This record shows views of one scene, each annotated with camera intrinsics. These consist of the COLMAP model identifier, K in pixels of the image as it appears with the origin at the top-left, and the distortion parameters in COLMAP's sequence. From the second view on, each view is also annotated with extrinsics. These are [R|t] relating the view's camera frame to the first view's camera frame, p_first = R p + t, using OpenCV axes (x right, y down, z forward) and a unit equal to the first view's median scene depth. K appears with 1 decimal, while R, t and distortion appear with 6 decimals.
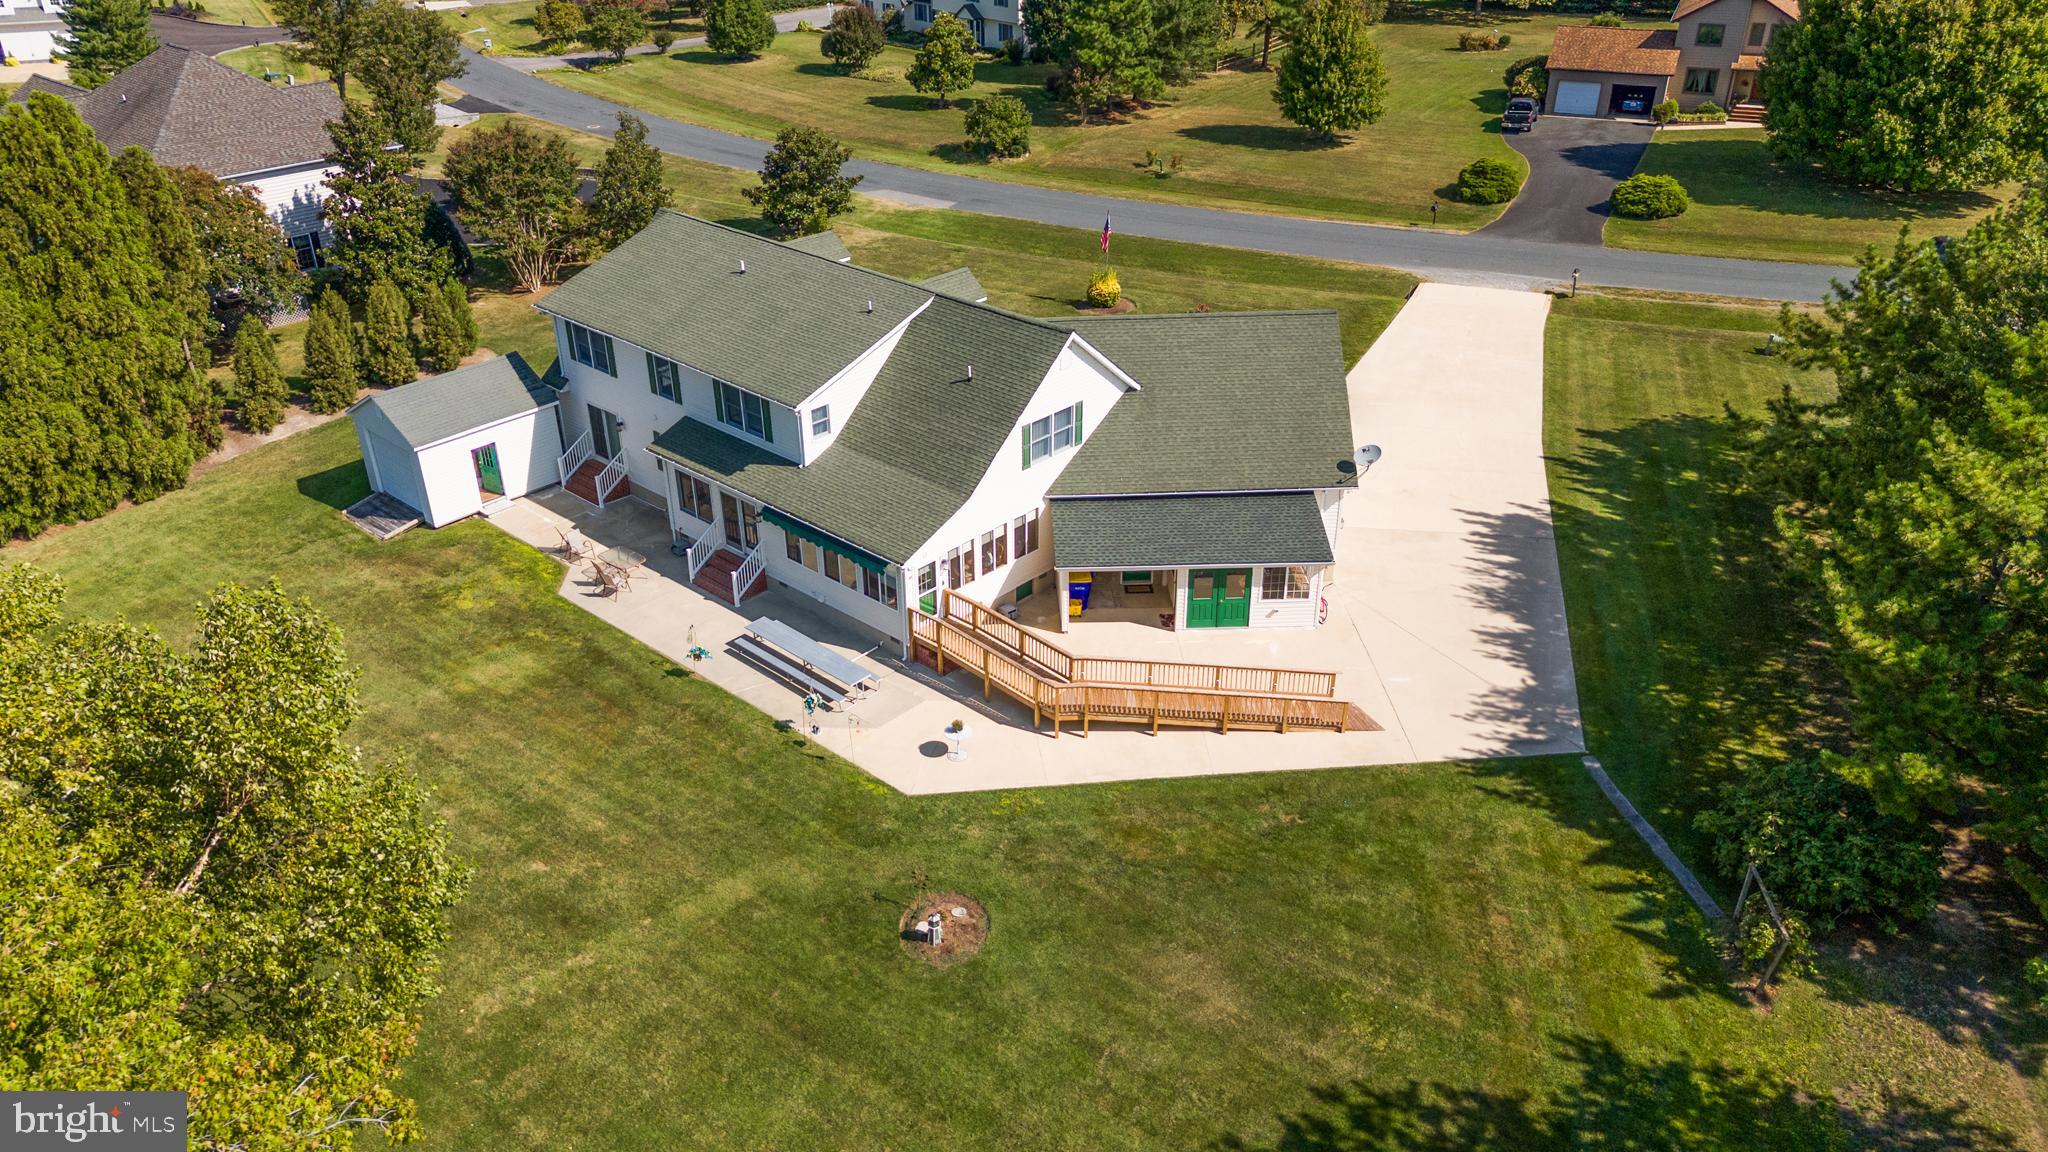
lens RADIAL K [[1448.0, 0, 1024.0], [0, 1448.0, 576.0], [0, 0, 1]] dist [0.009568, -0.003422]
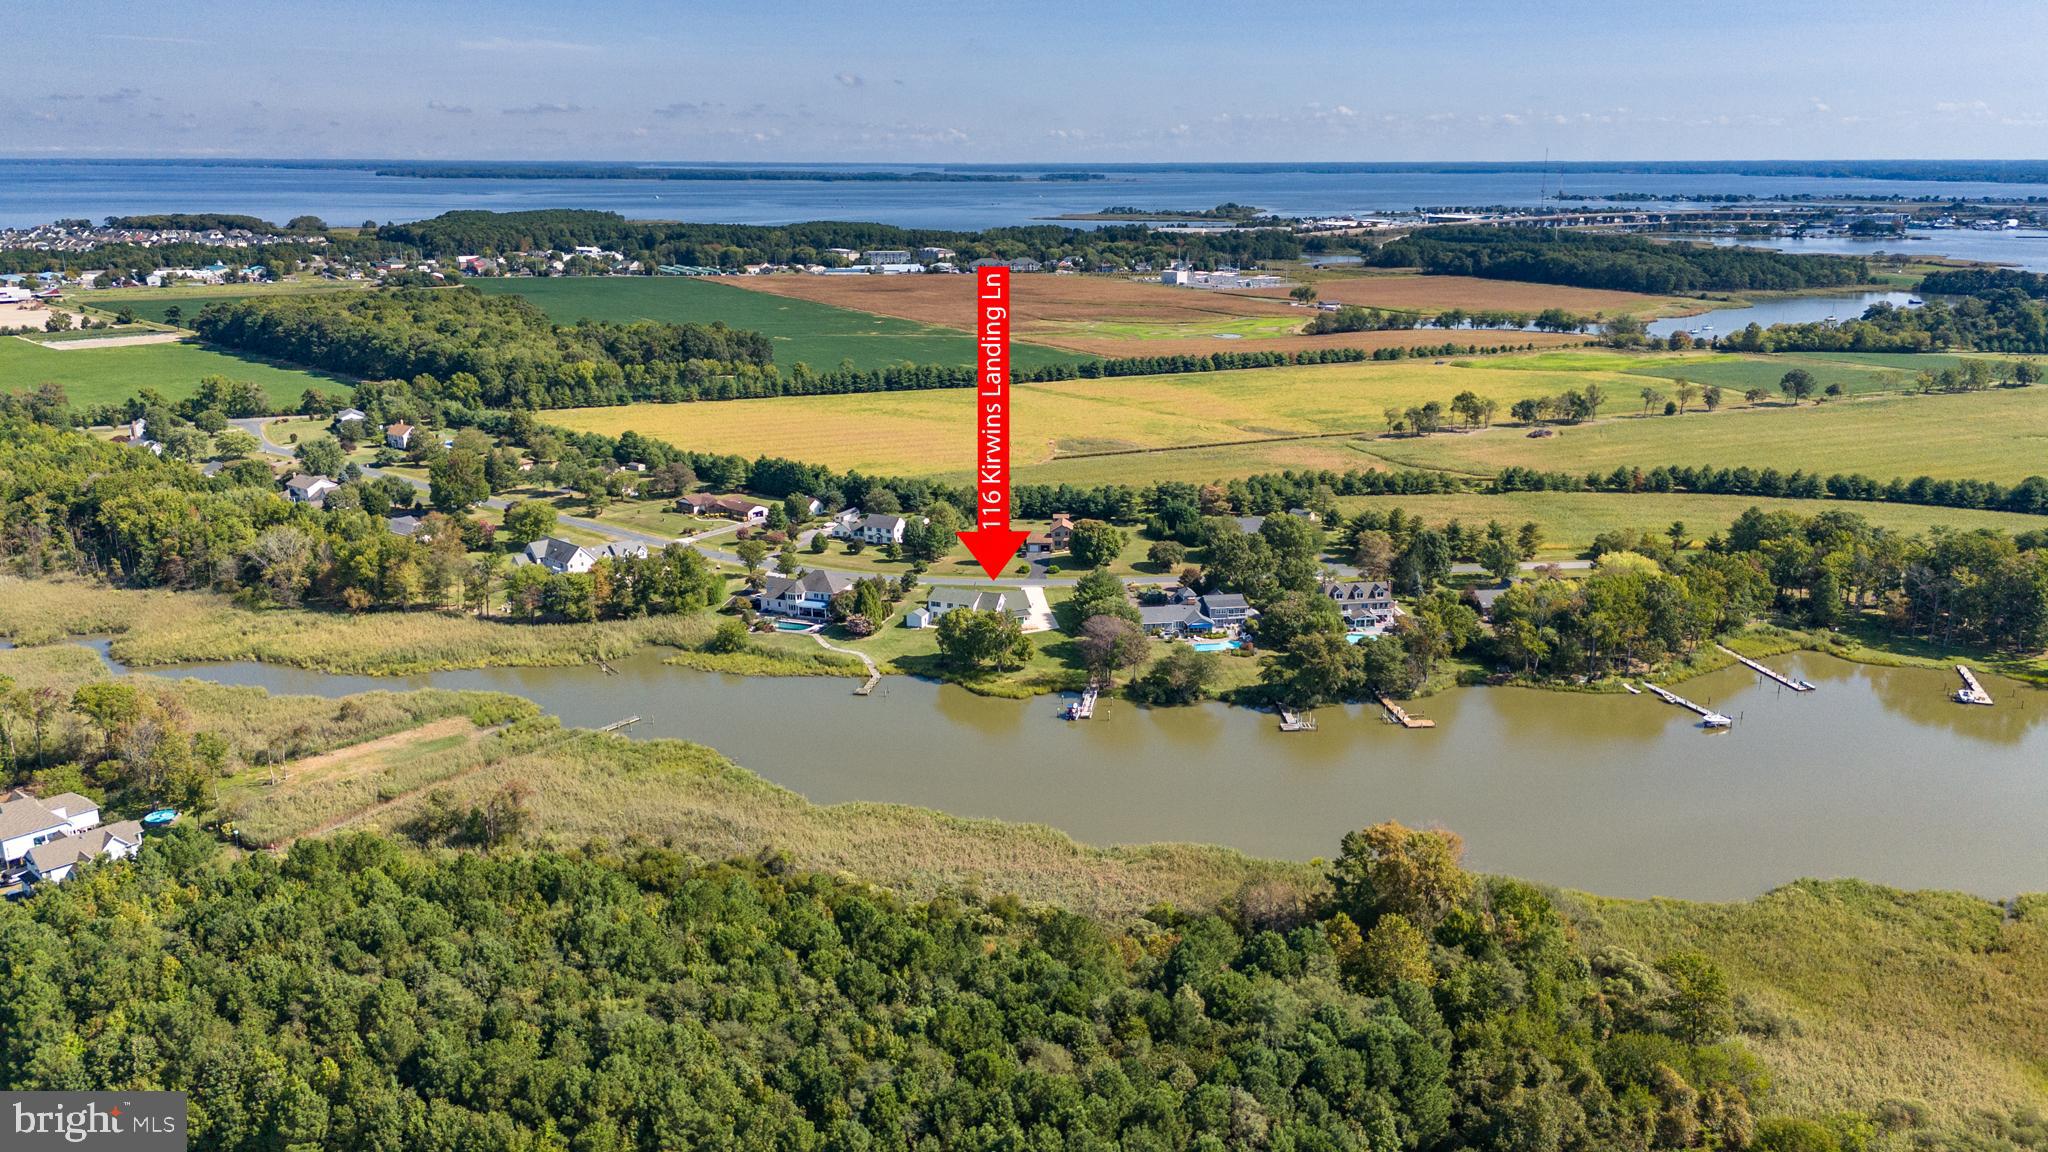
lens RADIAL K [[1448.0, 0, 1024.0], [0, 1448.0, 576.0], [0, 0, 1]] dist [0.009568, -0.003422]
pose [[0.921460, -0.095915, 0.376445, -1.672839], [0.182876, 0.962051, -0.202520, 0.819121], [-0.342735, 0.255457, 0.904032, -3.767219]]
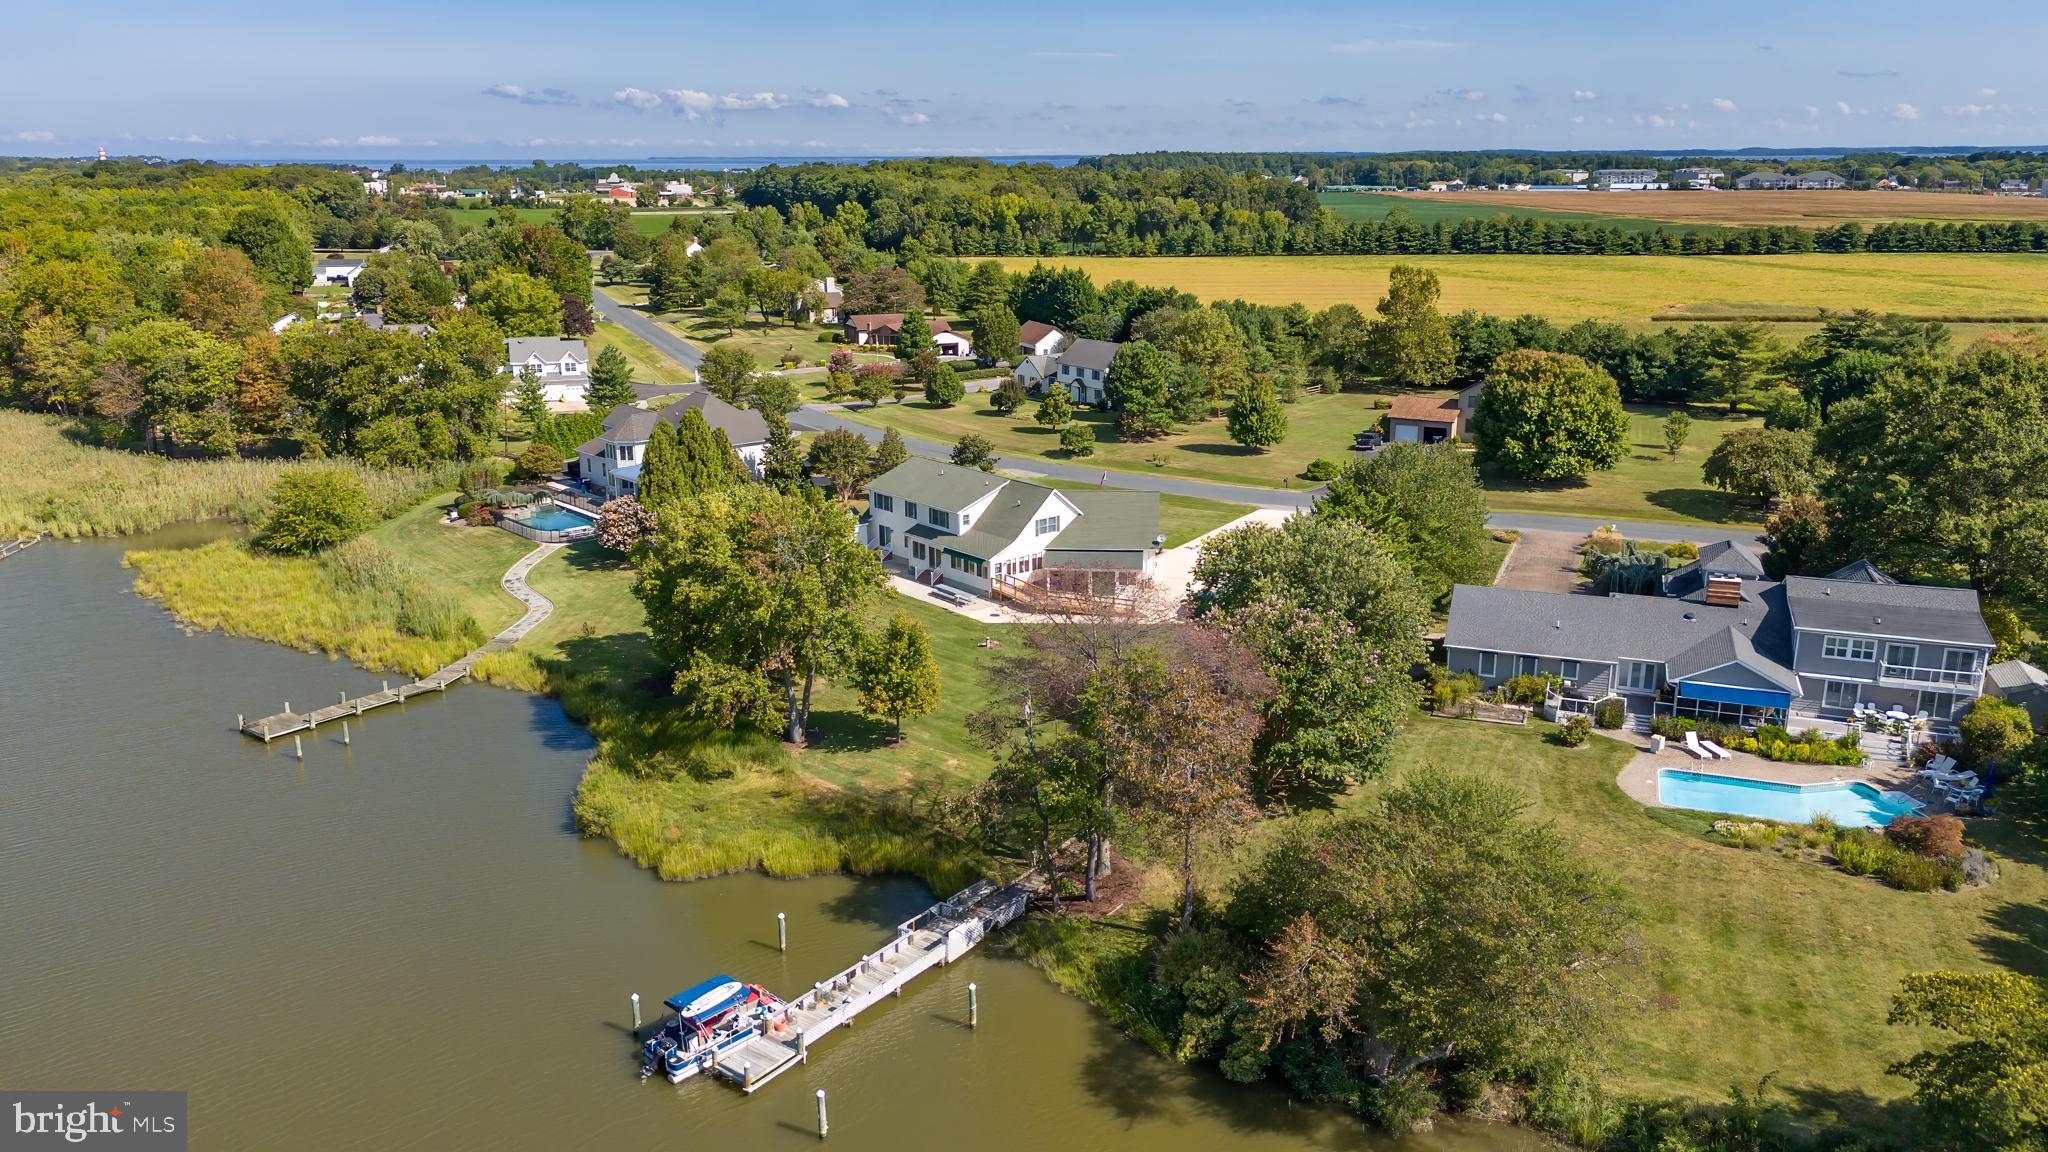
lens RADIAL K [[1448.0, 0, 1024.0], [0, 1448.0, 576.0], [0, 0, 1]] dist [0.009568, -0.003422]
pose [[0.992301, 0.032006, -0.119644, 0.163112], [-0.059167, 0.971172, -0.230920, 0.336822], [0.108804, 0.236221, 0.965589, -0.881011]]
